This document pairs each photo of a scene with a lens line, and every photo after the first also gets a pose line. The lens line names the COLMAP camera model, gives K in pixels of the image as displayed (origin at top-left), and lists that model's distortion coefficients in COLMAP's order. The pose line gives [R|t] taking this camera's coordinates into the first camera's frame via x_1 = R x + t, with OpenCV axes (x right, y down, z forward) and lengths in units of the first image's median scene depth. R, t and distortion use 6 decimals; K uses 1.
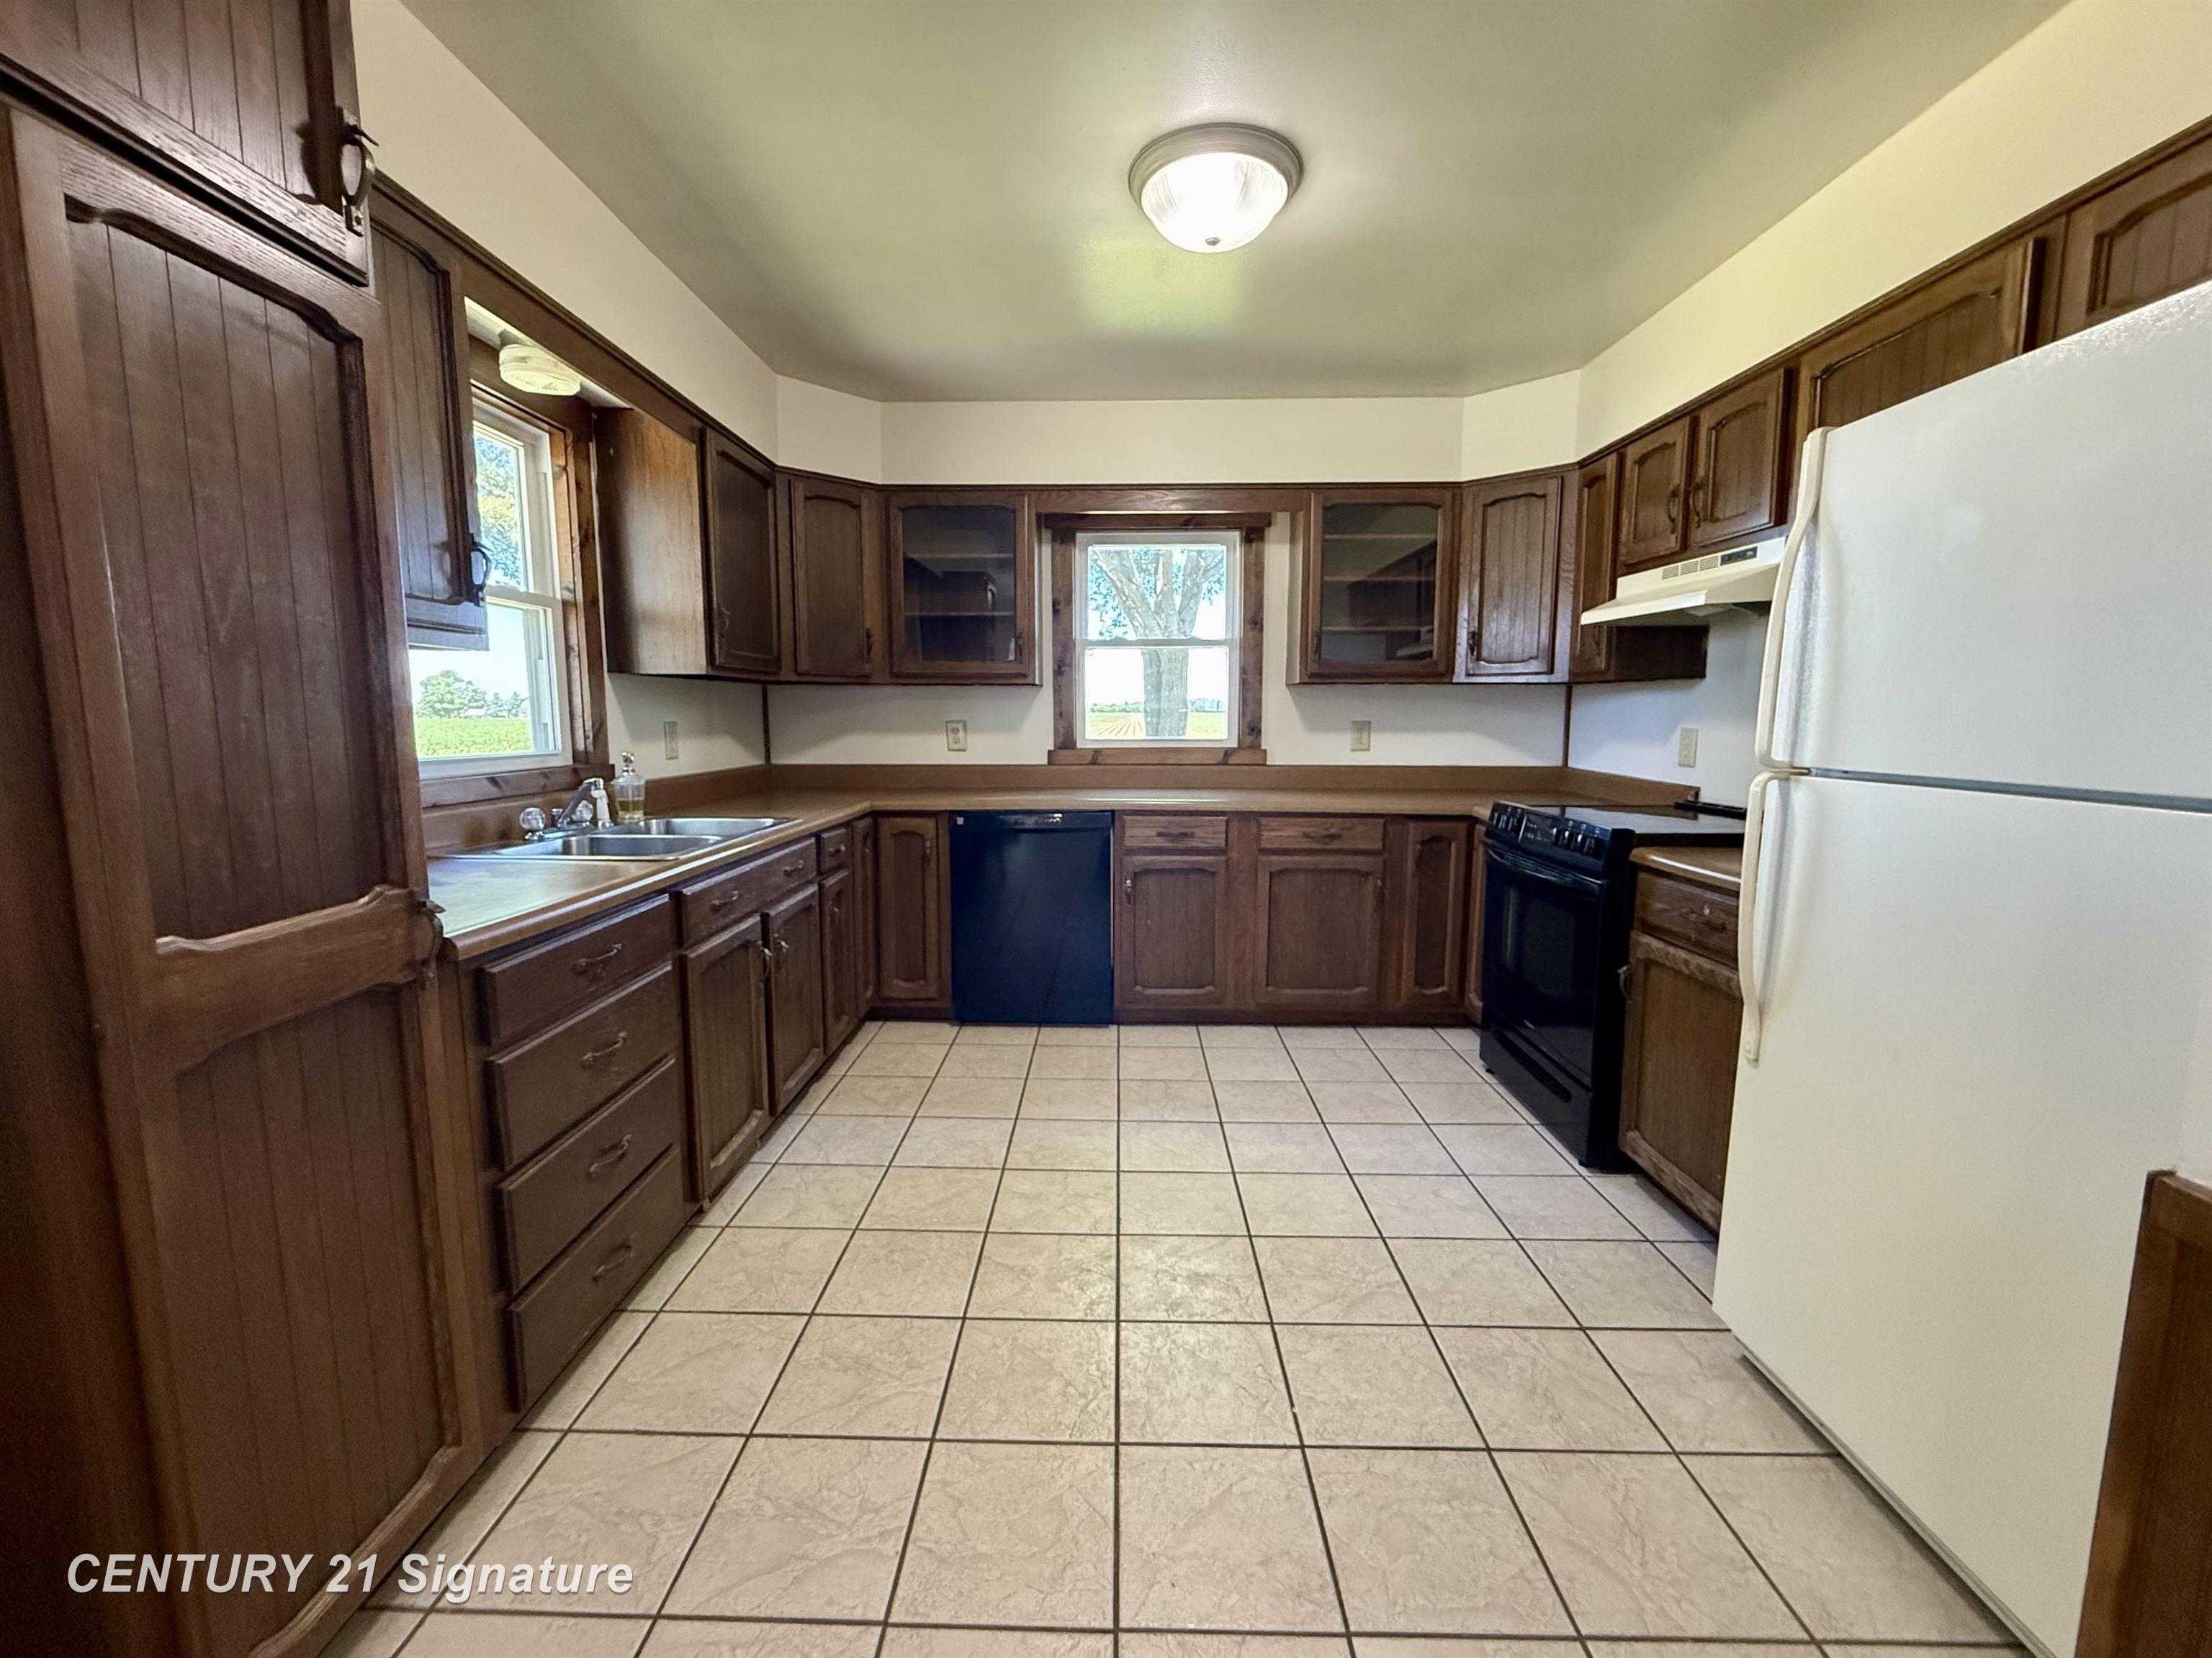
lens RADIAL K [[915.5, 0, 1106.0], [0, 915.5, 829.0], [0, 0, 1]] dist [0.000190, -0.000435]
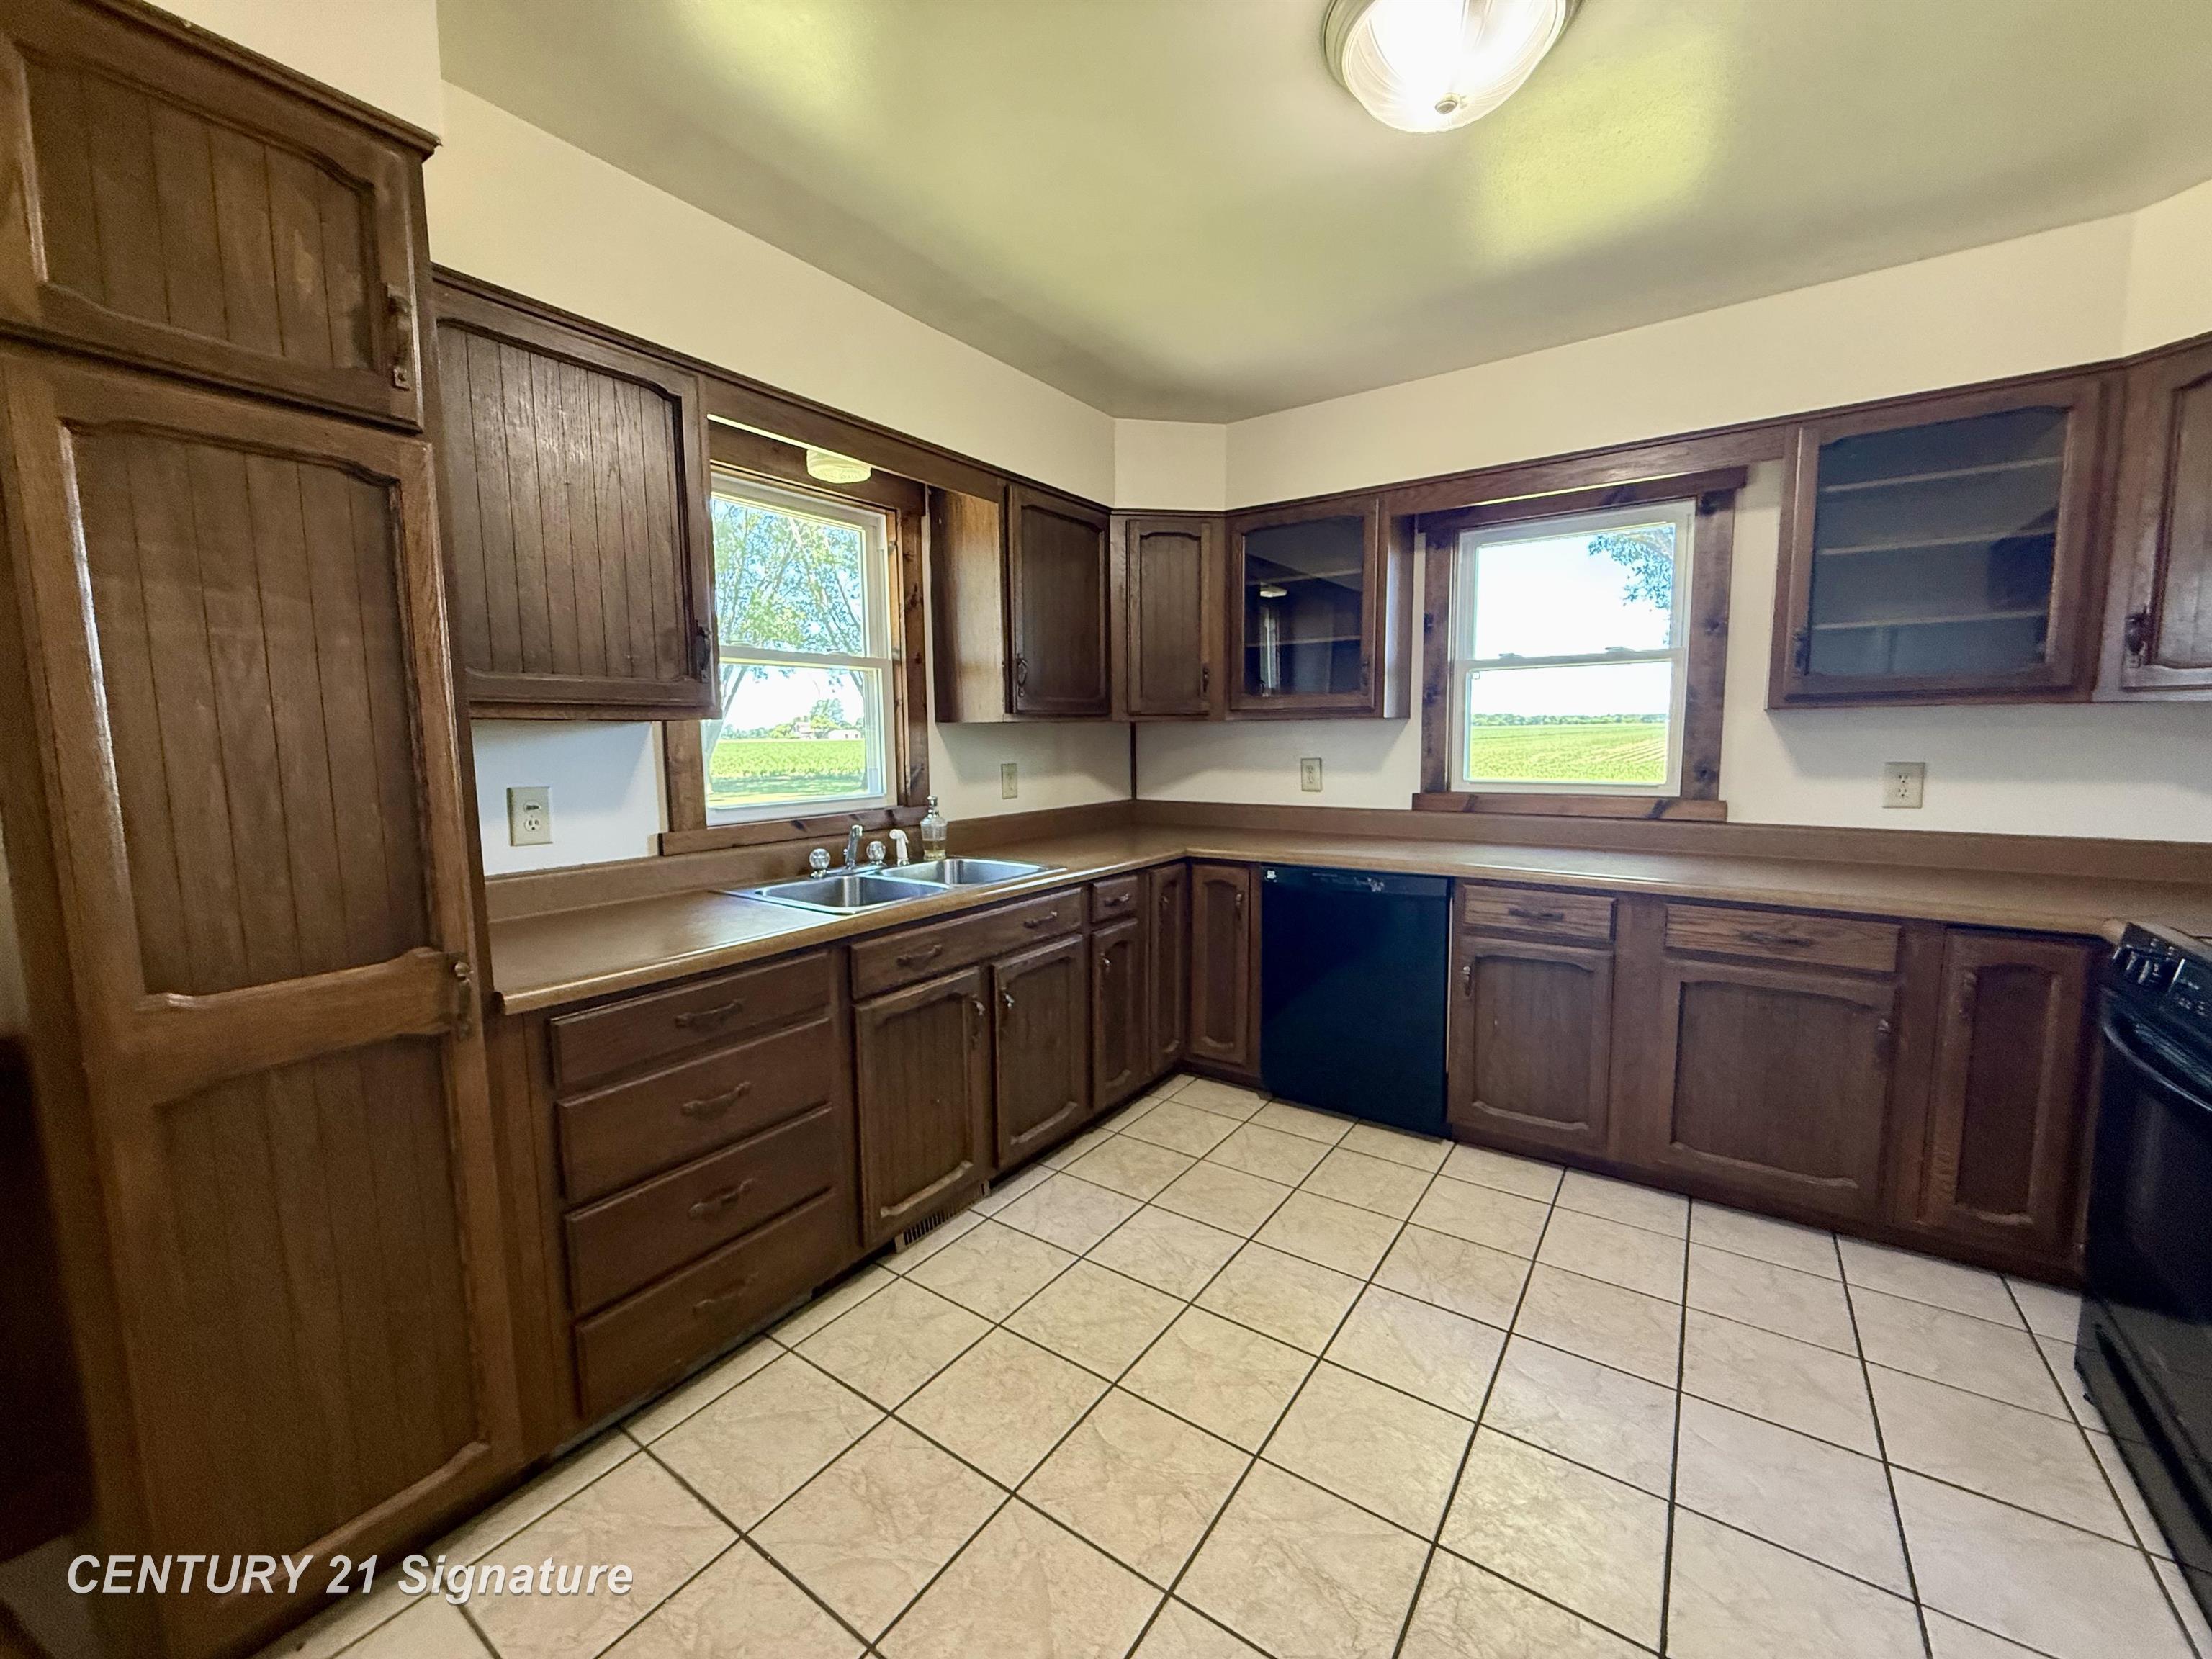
lens RADIAL K [[885.0, 0, 1106.0], [0, 885.0, 829.5], [0, 0, 1]] dist [-0.000818, -0.000570]
pose [[0.829423, 0.050249, -0.556357, 0.186026], [-0.056272, 0.998396, 0.006282, -0.049352], [0.555780, 0.026097, 0.830920, 0.190467]]
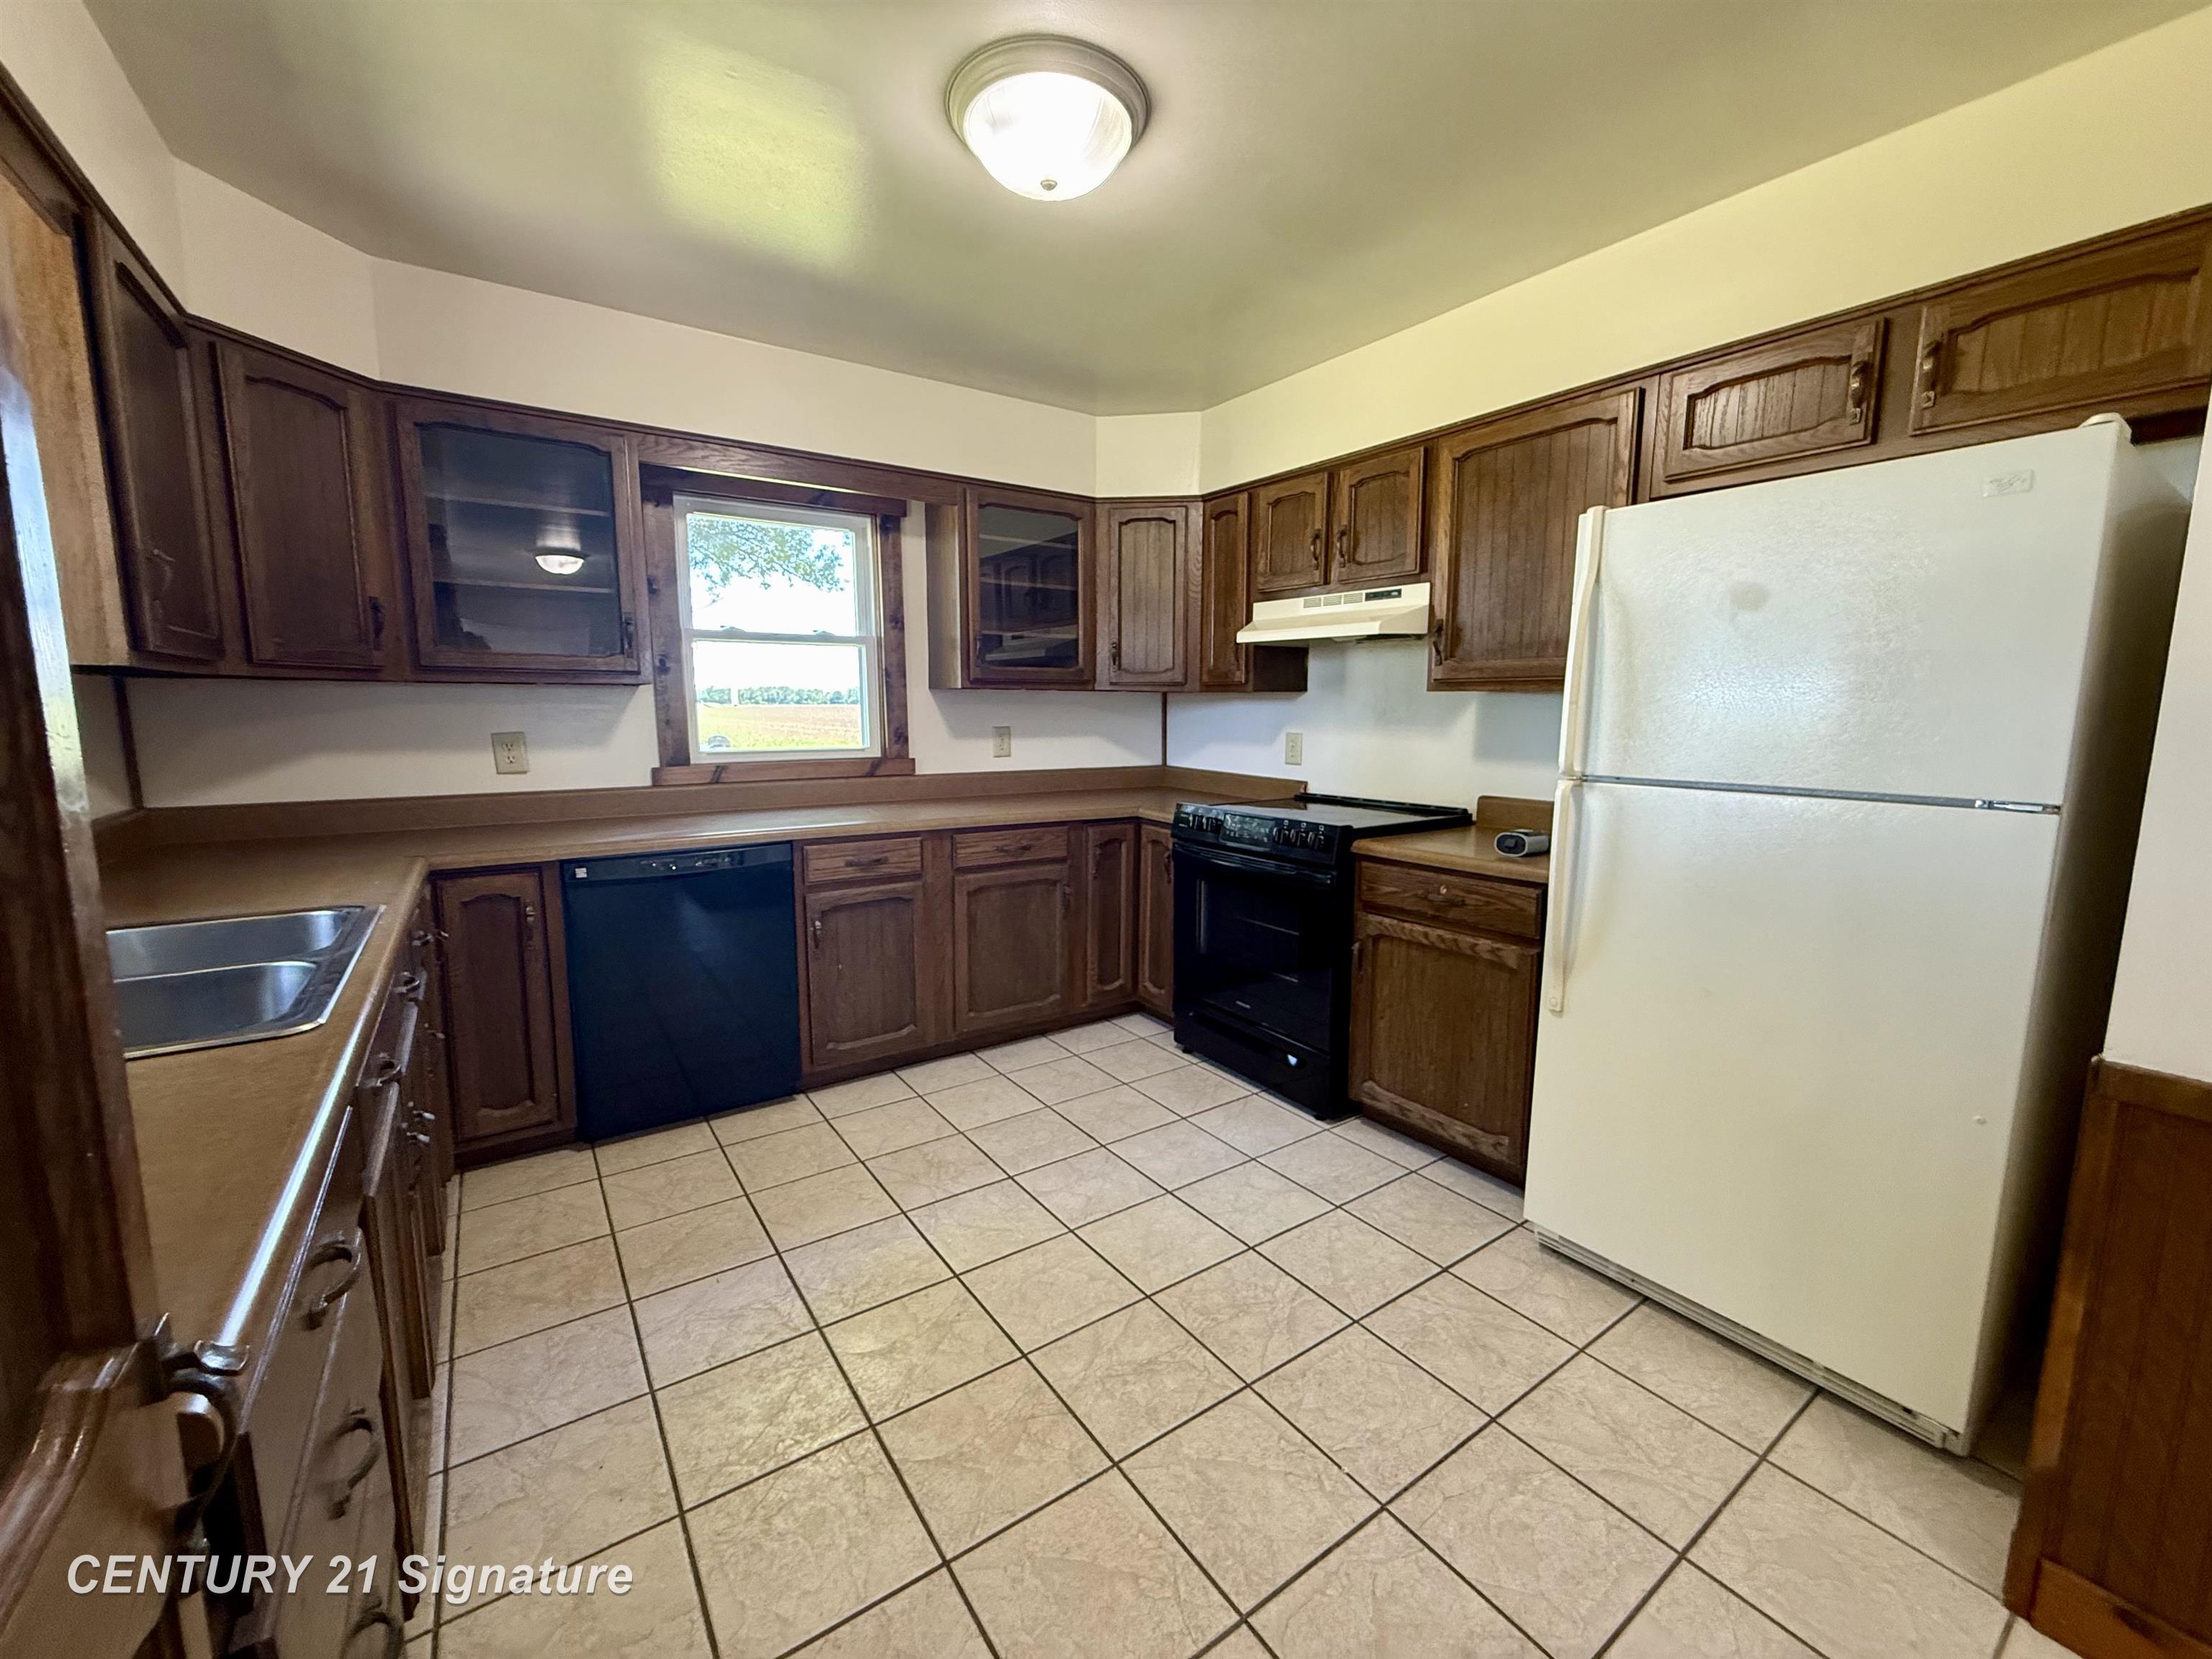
lens RADIAL K [[885.0, 0, 1106.0], [0, 885.0, 829.5], [0, 0, 1]] dist [-0.000818, -0.000570]
pose [[0.810555, -0.079096, 0.580296, -0.226792], [0.071295, 0.996795, 0.036283, -0.039273], [-0.581306, 0.011963, 0.813597, 0.183612]]
